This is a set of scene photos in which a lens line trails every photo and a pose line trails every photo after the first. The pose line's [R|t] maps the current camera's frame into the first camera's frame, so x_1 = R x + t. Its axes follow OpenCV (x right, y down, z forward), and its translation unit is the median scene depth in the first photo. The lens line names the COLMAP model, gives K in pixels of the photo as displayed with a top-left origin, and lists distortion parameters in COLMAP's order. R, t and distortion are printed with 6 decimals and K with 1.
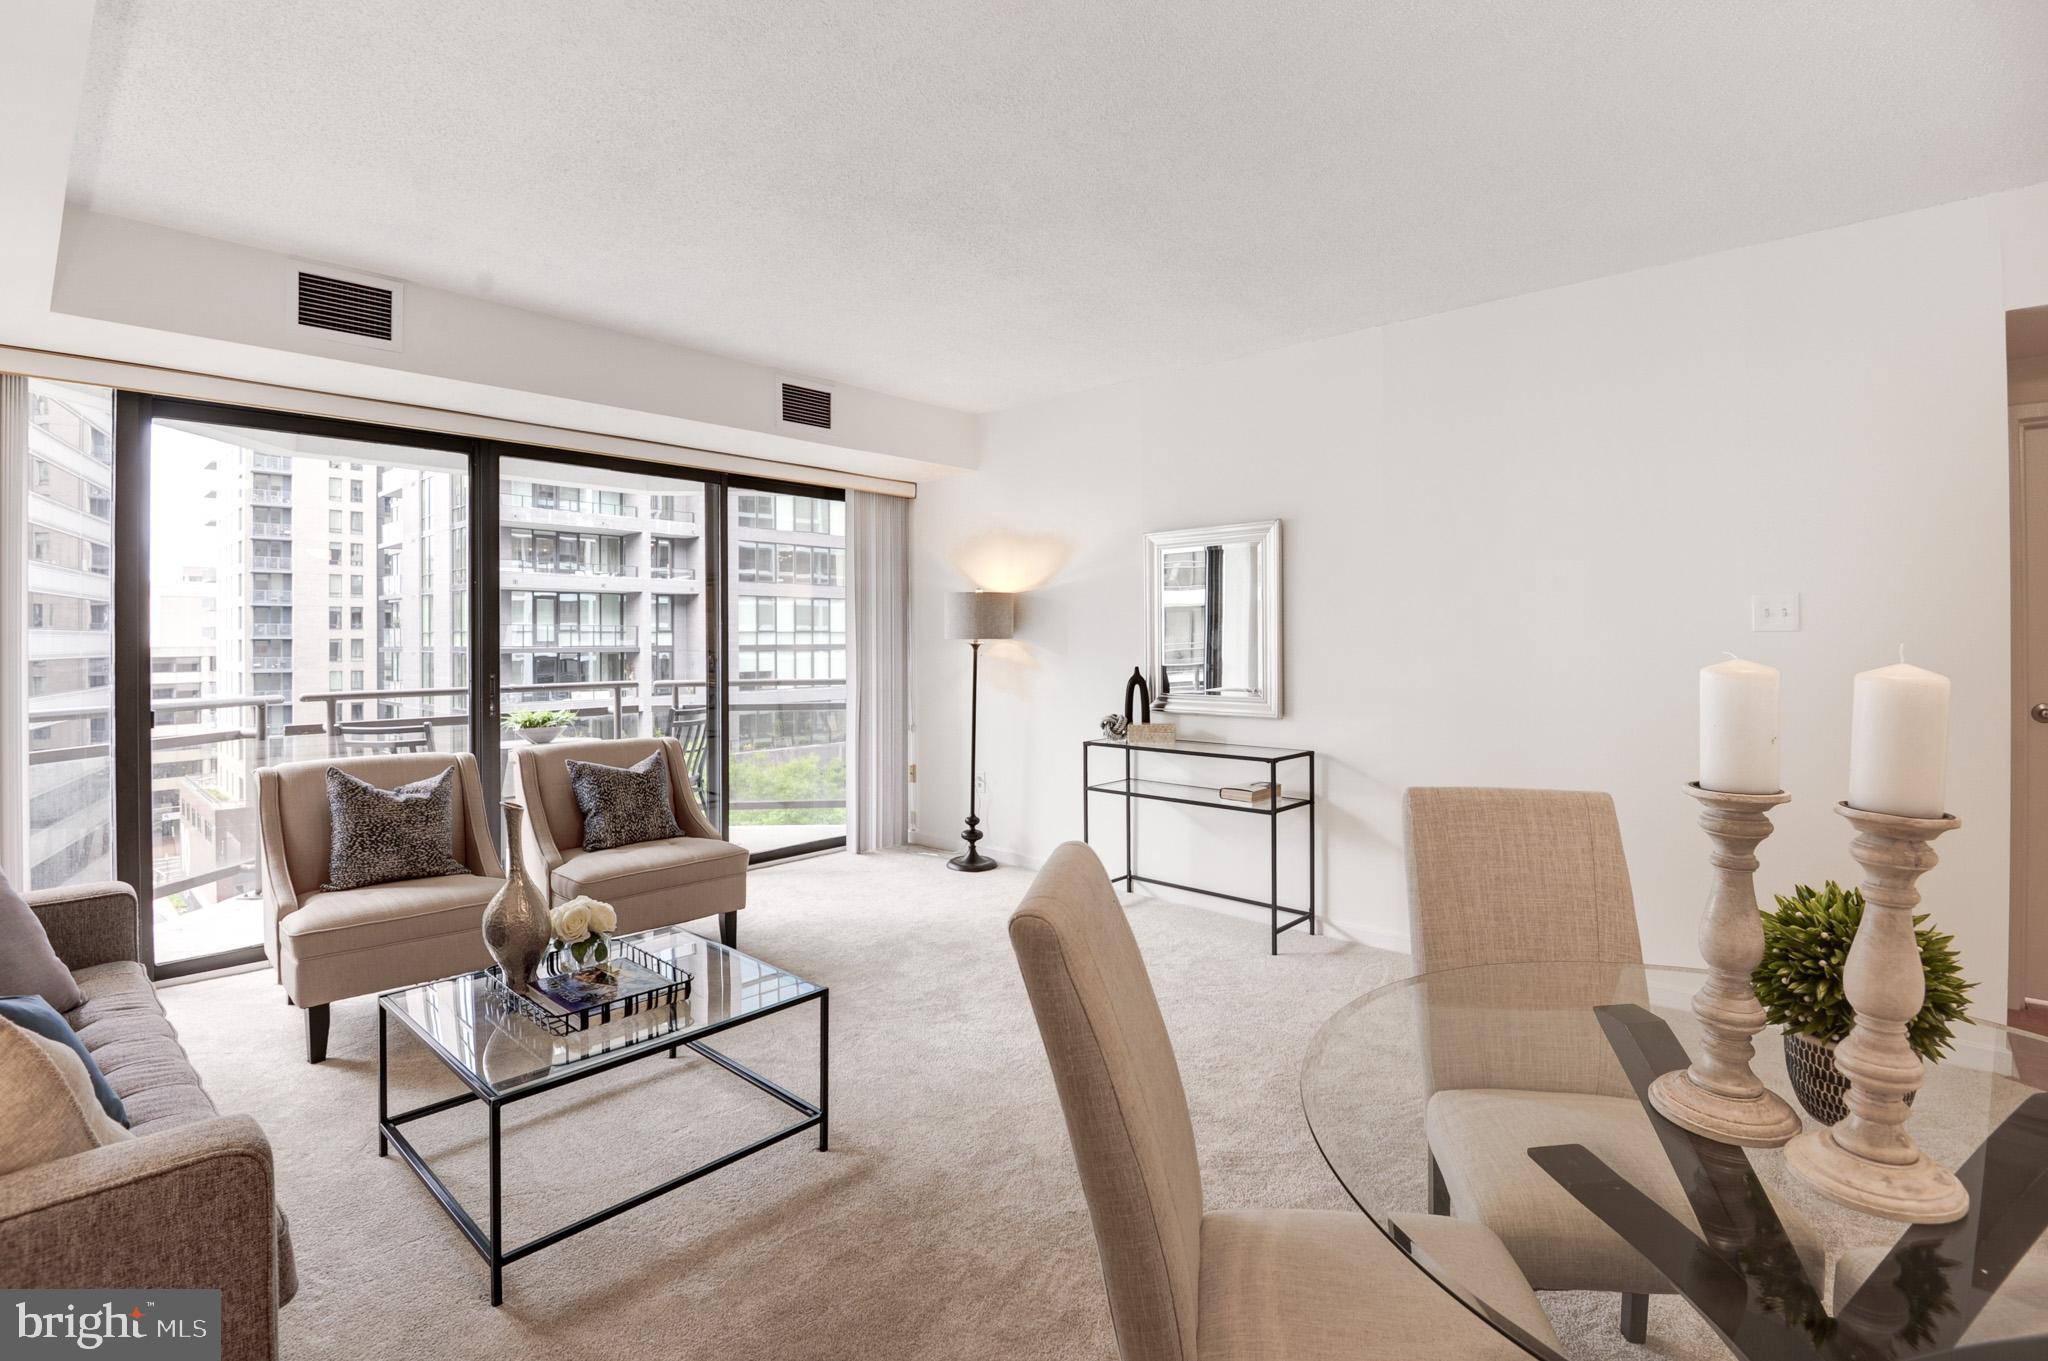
lens RADIAL K [[967.8, 0, 1010.0], [0, 967.8, 628.4], [0, 0, 1]] dist [0.000246, -0.017131]
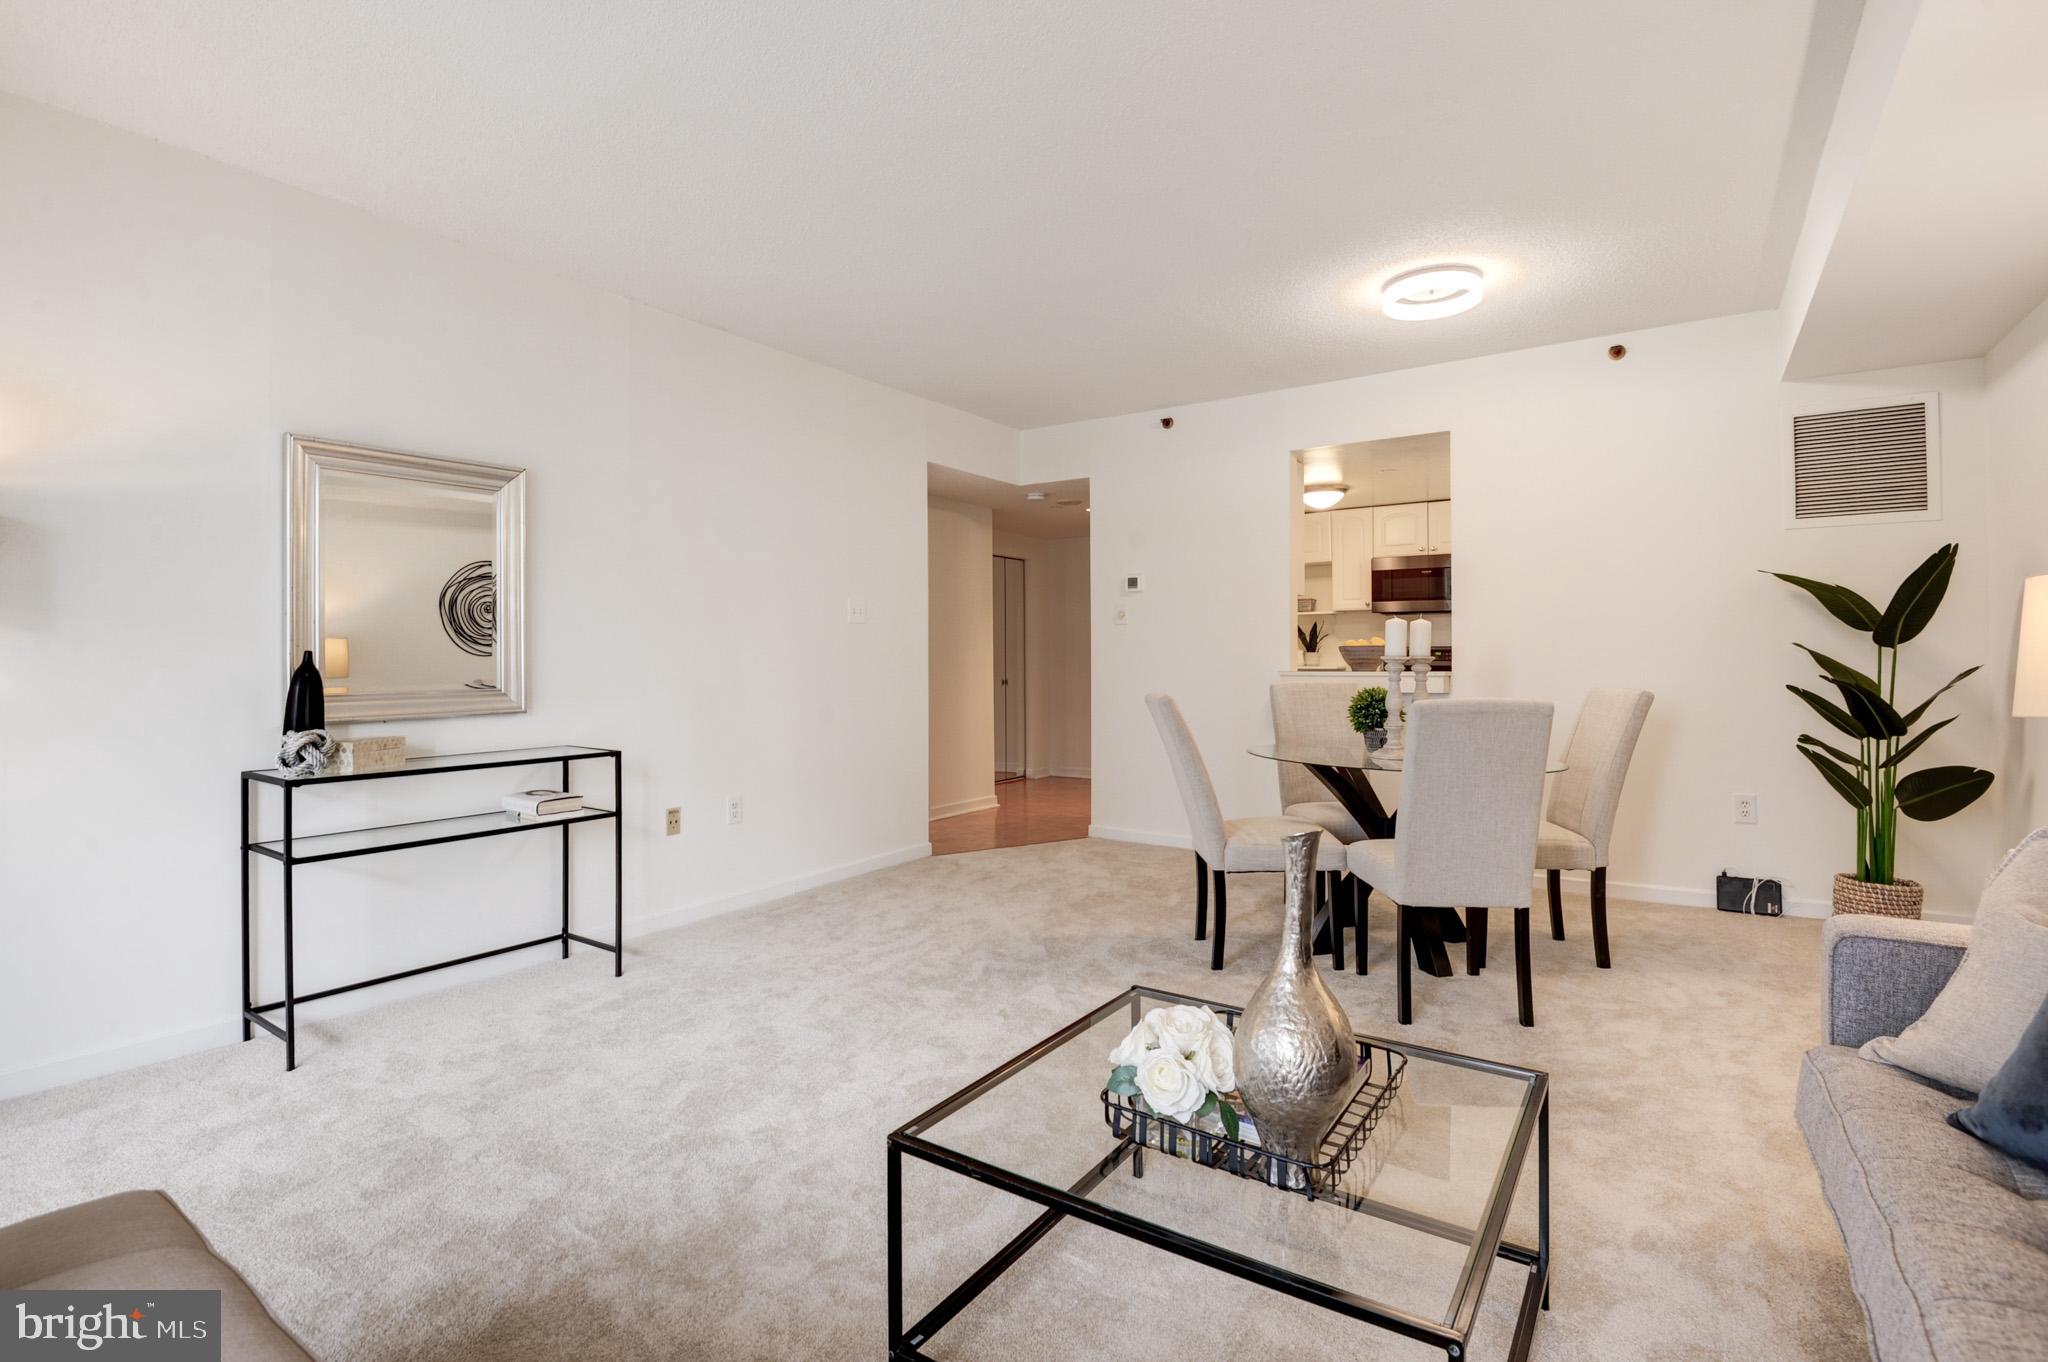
lens RADIAL K [[932.3, 0, 1033.7], [0, 932.3, 650.0], [0, 0, 1]] dist [-0.001799, -0.019051]
pose [[-0.155990, 0.014260, 0.987656, -0.572007], [-0.003869, 0.999879, -0.015048, 0.048870], [-0.987751, -0.006169, -0.155916, 0.701523]]
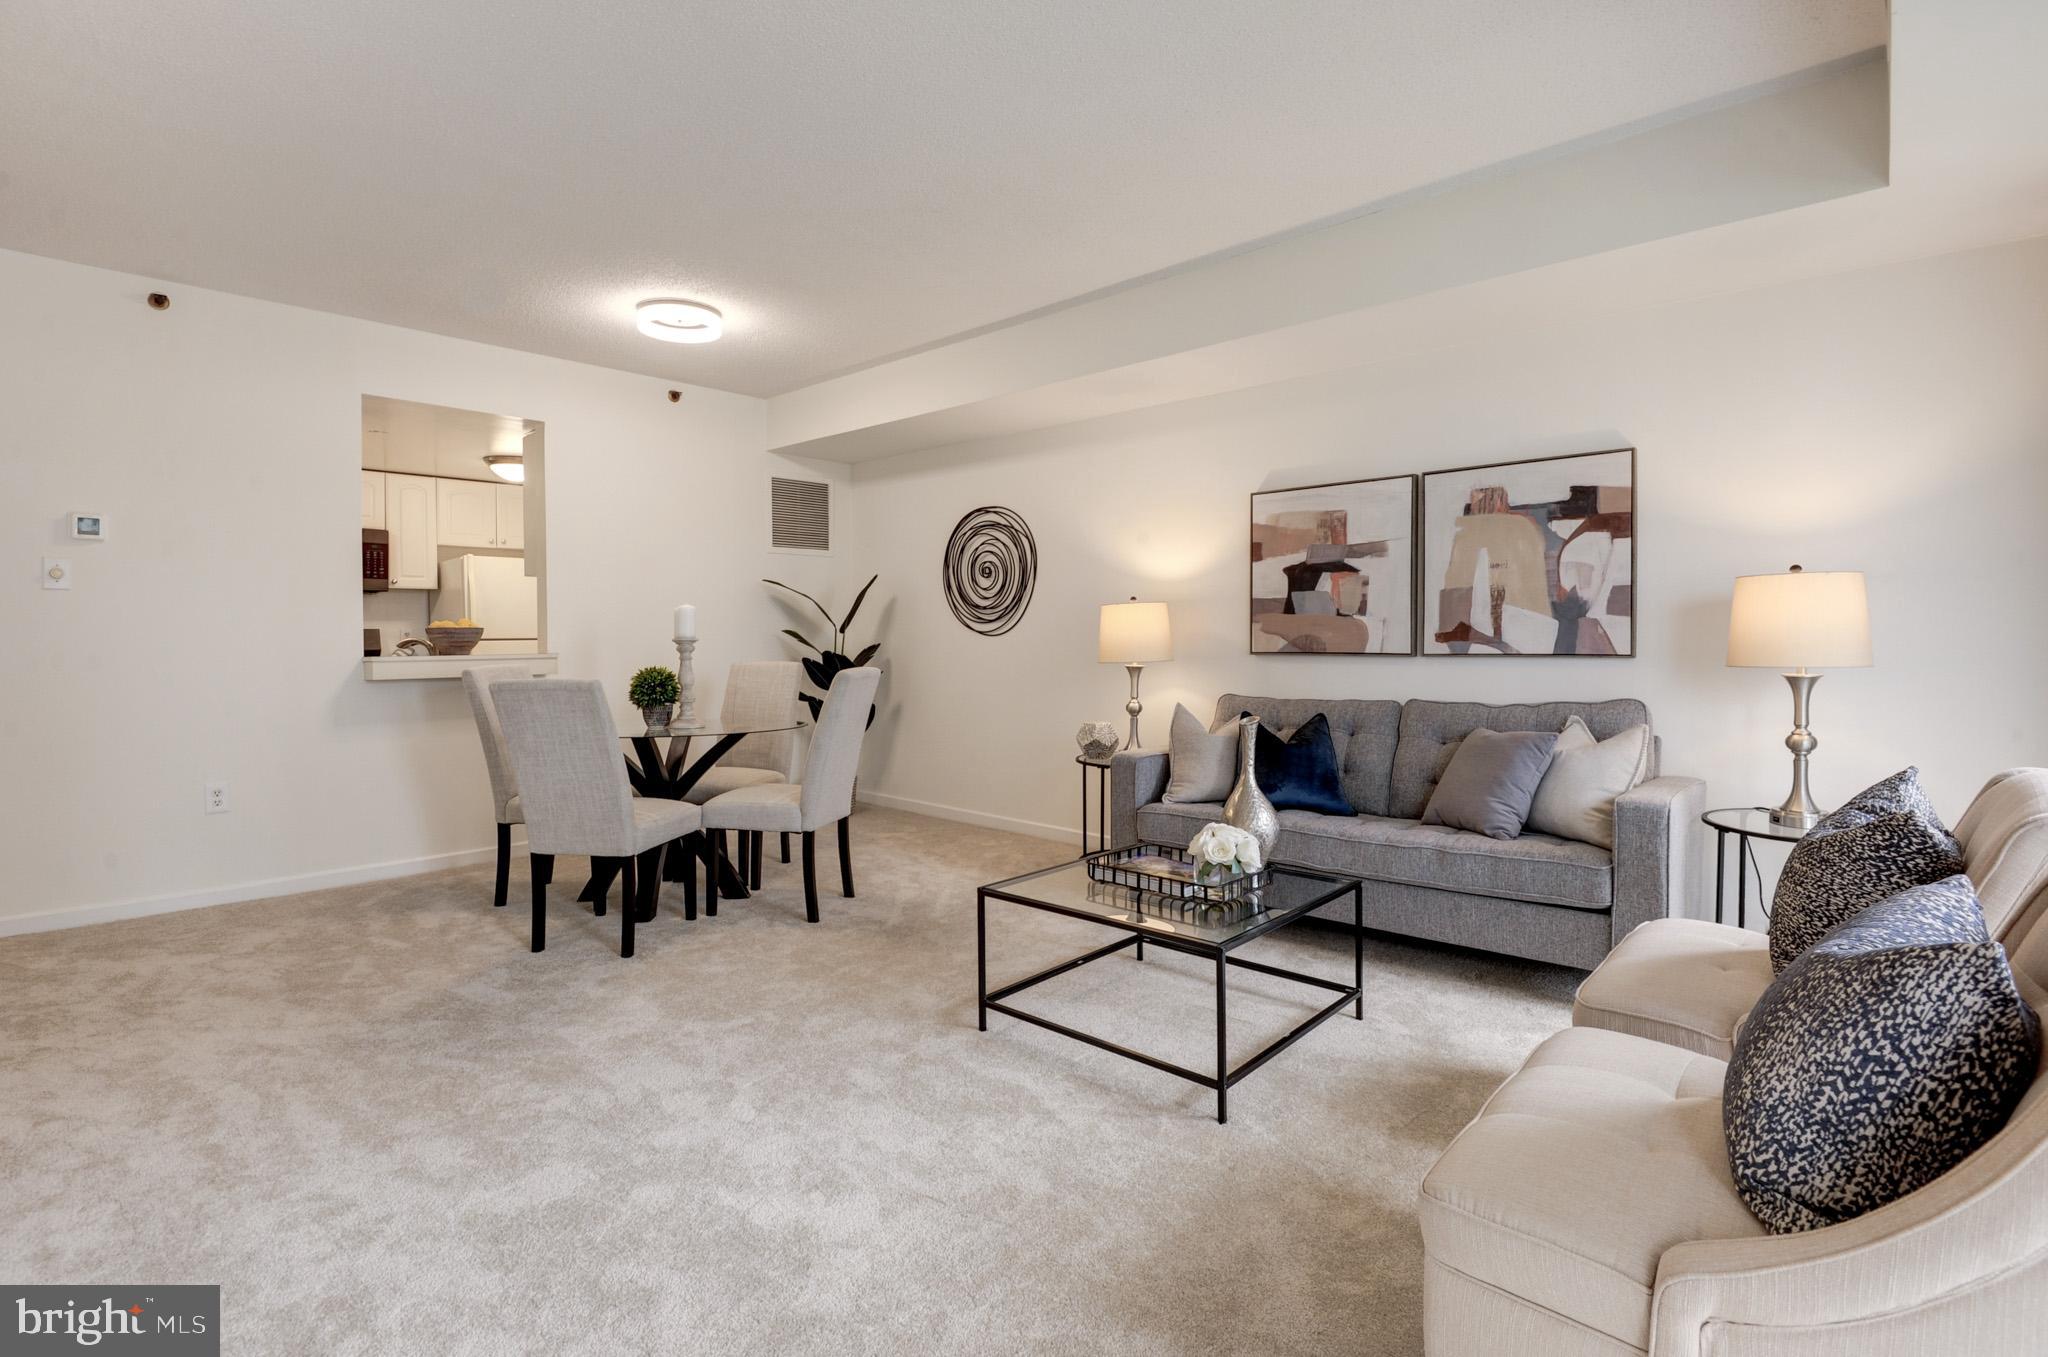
lens RADIAL K [[939.5, 0, 1015.2], [0, 939.5, 652.0], [0, 0, 1]] dist [-0.014856, -0.015273]
pose [[-0.999946, 0.010190, -0.002046, -0.141644], [0.010175, 0.999921, 0.007409, 0.051103], [0.002122, 0.007388, -0.999970, 1.192240]]
